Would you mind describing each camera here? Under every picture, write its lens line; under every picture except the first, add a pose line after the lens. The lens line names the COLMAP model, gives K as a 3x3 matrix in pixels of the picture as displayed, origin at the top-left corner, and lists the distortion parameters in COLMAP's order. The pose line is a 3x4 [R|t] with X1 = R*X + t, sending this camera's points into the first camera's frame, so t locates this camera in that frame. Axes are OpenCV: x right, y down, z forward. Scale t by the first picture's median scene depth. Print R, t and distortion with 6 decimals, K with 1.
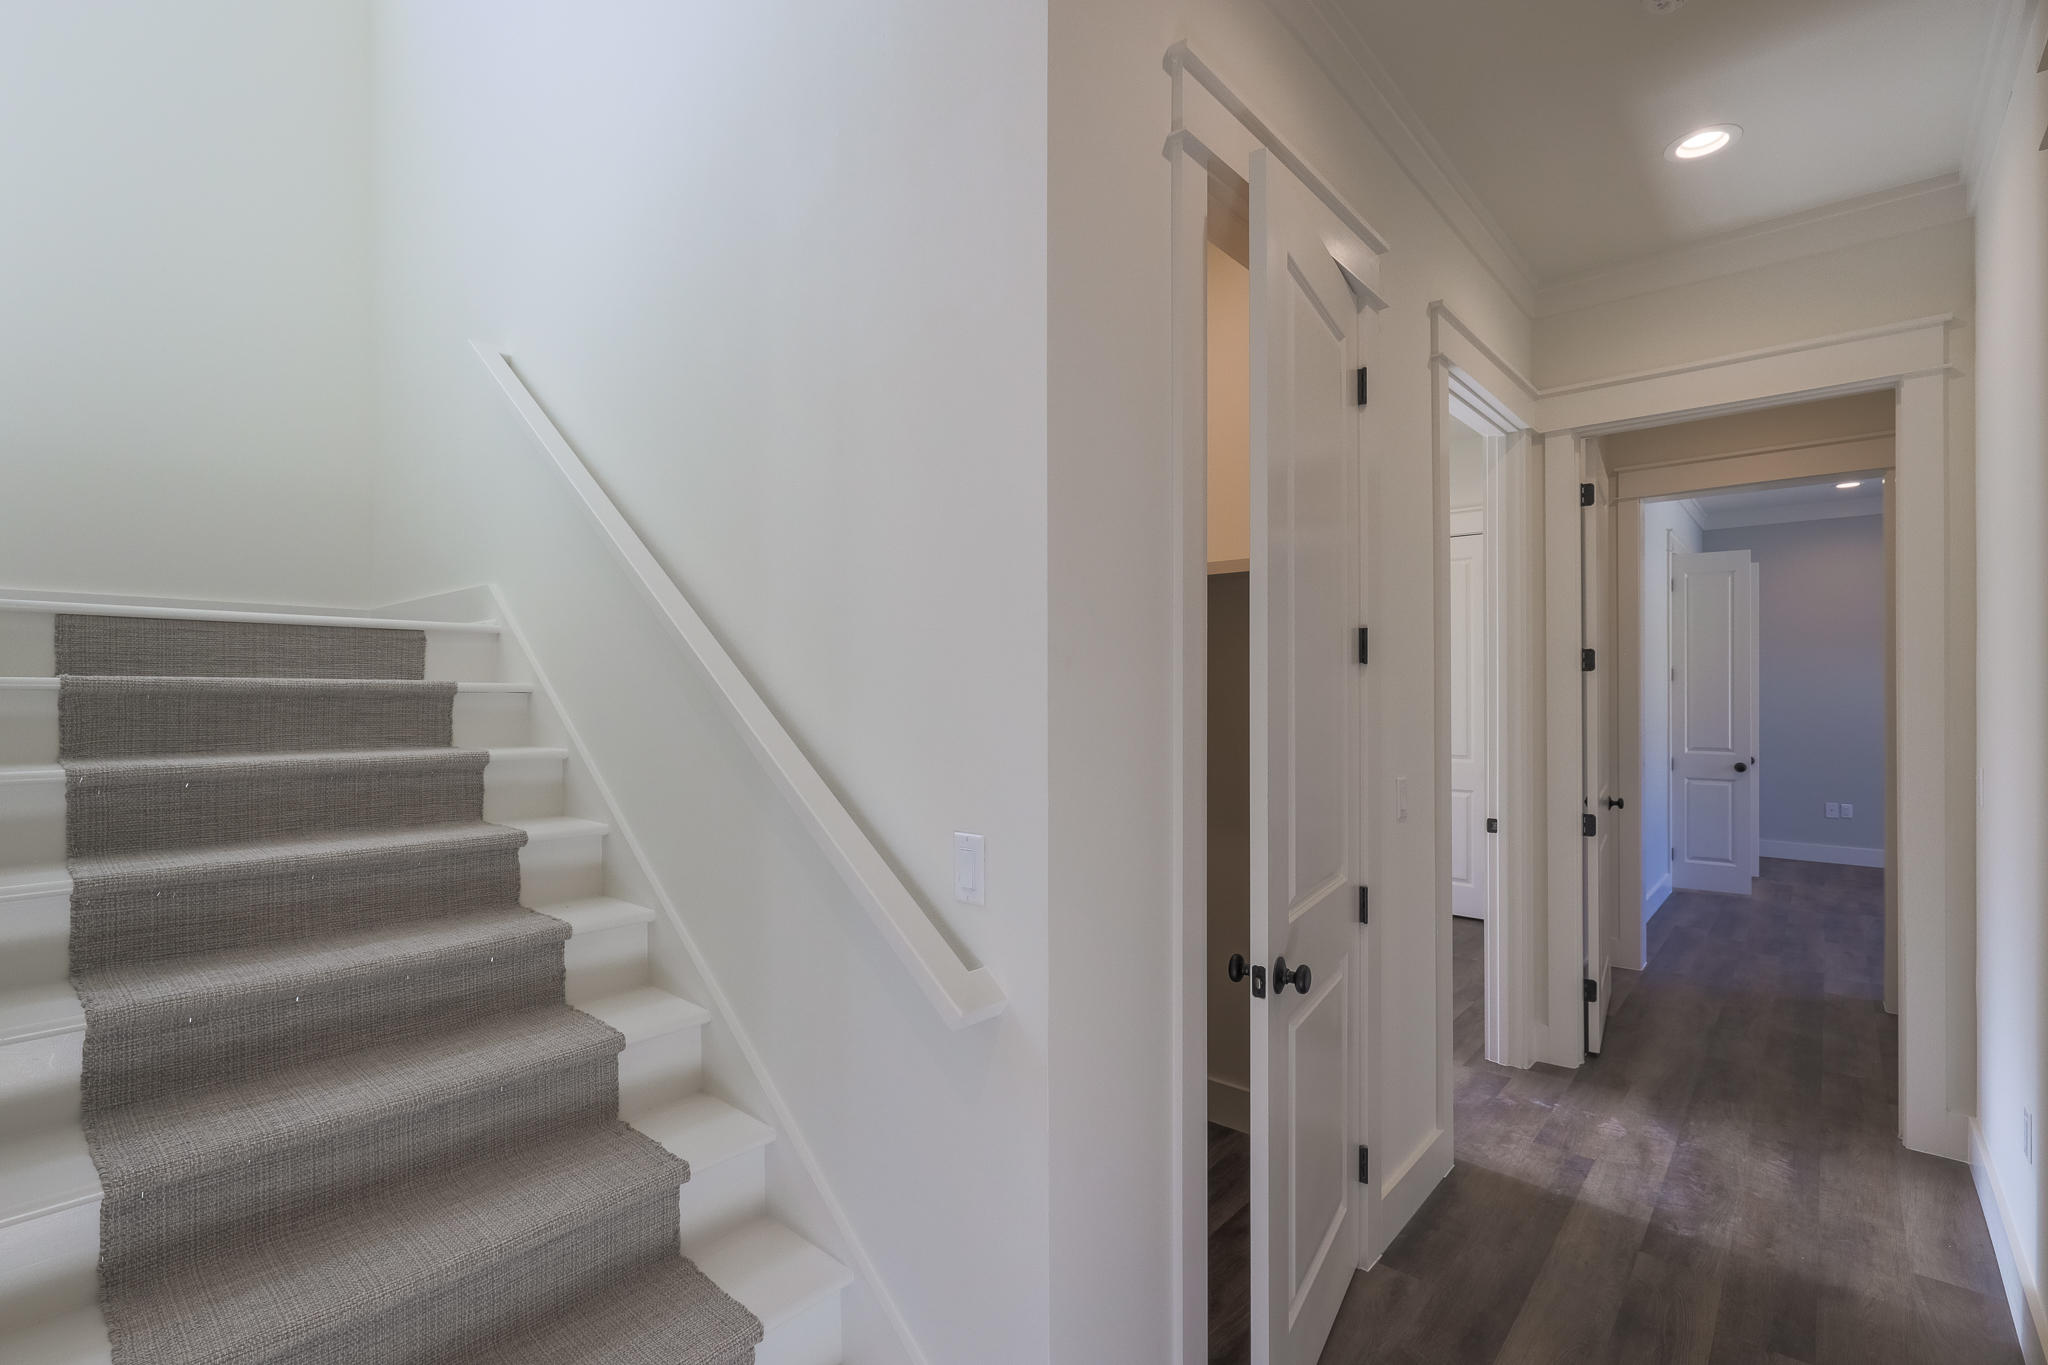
lens RADIAL K [[906.2, 0, 1031.4], [0, 906.2, 686.4], [0, 0, 1]] dist [-0.000554, -0.001272]
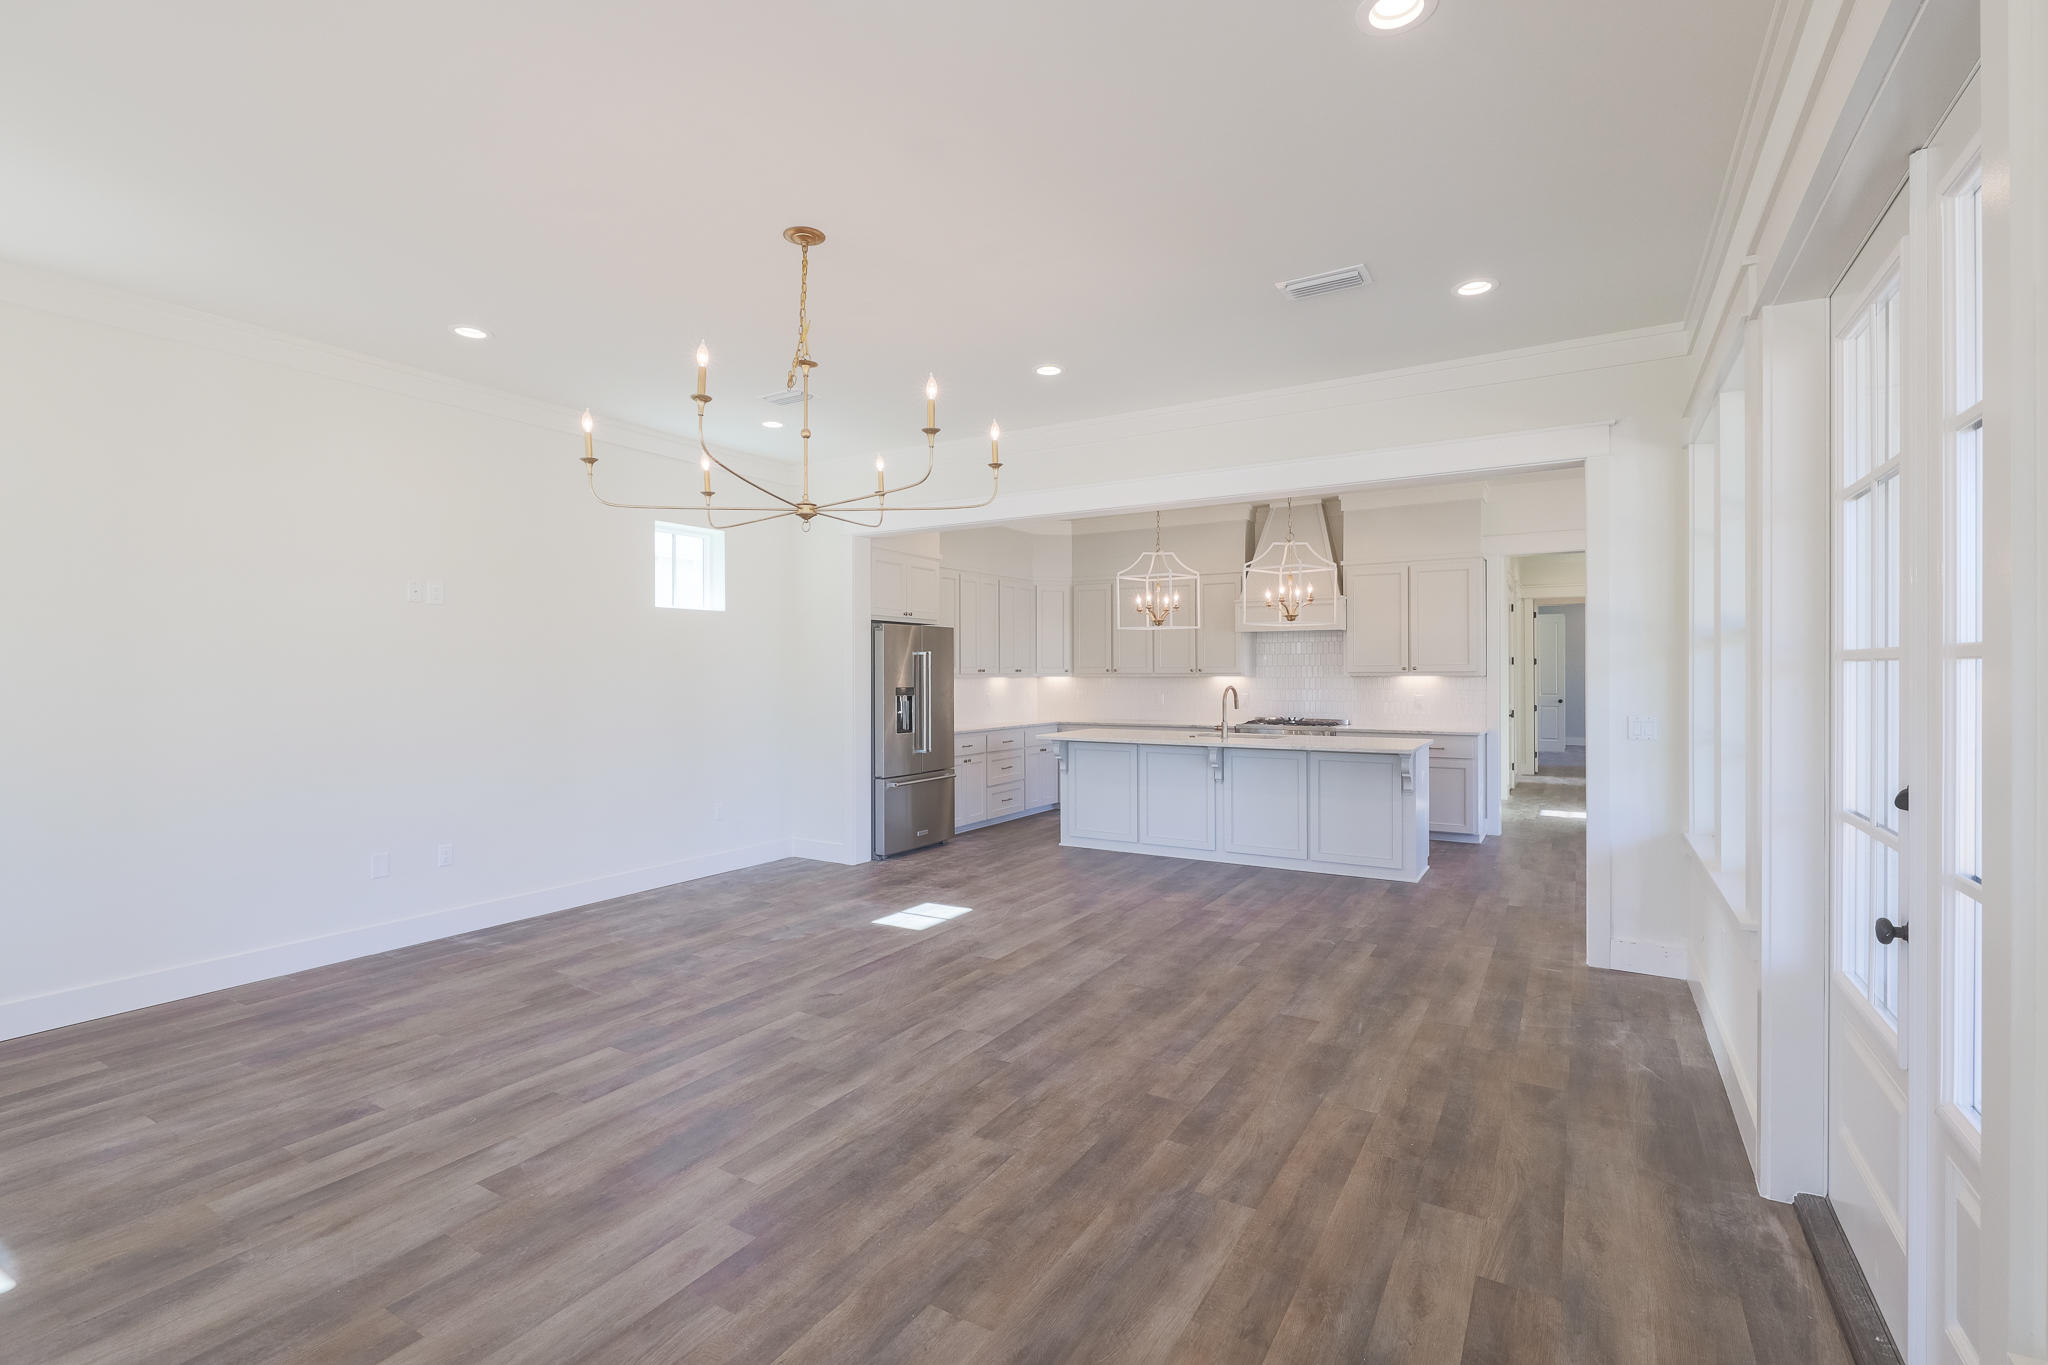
lens RADIAL K [[906.2, 0, 1024.8], [0, 906.2, 674.9], [0, 0, 1]] dist [-0.000554, -0.001272]
pose [[0.984835, -0.002835, 0.173471, -2.488604], [0.001605, 0.999973, 0.007228, -0.008101], [-0.173487, -0.006839, 0.984812, -2.714602]]
